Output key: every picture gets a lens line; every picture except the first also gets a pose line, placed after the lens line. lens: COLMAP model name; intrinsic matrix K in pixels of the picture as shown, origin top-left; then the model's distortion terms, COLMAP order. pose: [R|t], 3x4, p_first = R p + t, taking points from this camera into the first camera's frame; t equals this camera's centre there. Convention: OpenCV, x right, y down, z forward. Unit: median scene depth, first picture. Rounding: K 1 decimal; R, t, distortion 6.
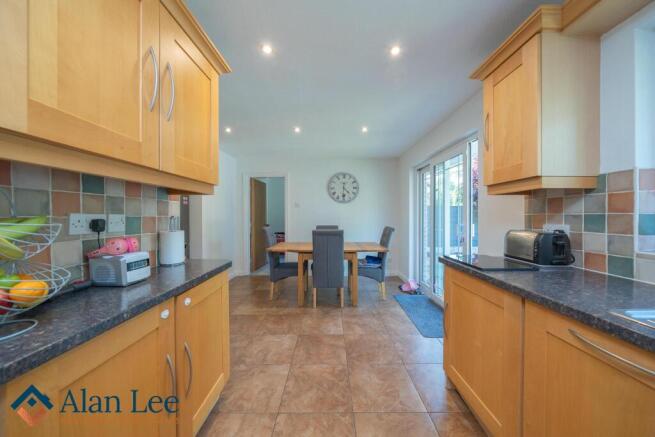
lens RADIAL K [[221.3, 0, 327.9], [0, 221.3, 215.7], [0, 0, 1]] dist [-0.000693, -0.000014]
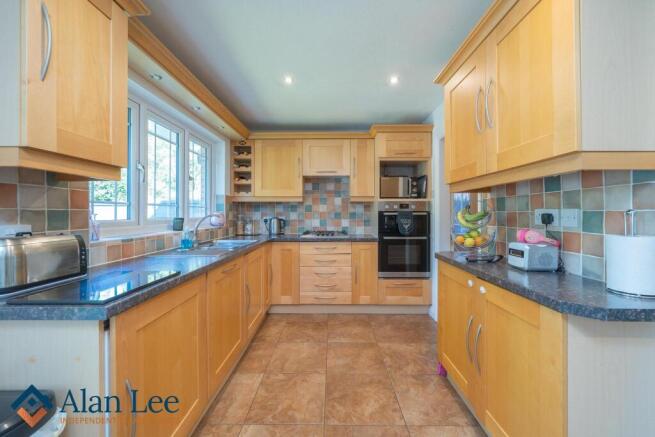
lens RADIAL K [[264.6, 0, 328.0], [0, 264.6, 214.2], [0, 0, 1]] dist [-0.000931, -0.000041]
pose [[-0.999984, 0.002544, 0.005027, 0.116255], [0.002584, 0.999965, 0.007941, 0.005024], [-0.005007, 0.007954, -0.999956, 2.261944]]
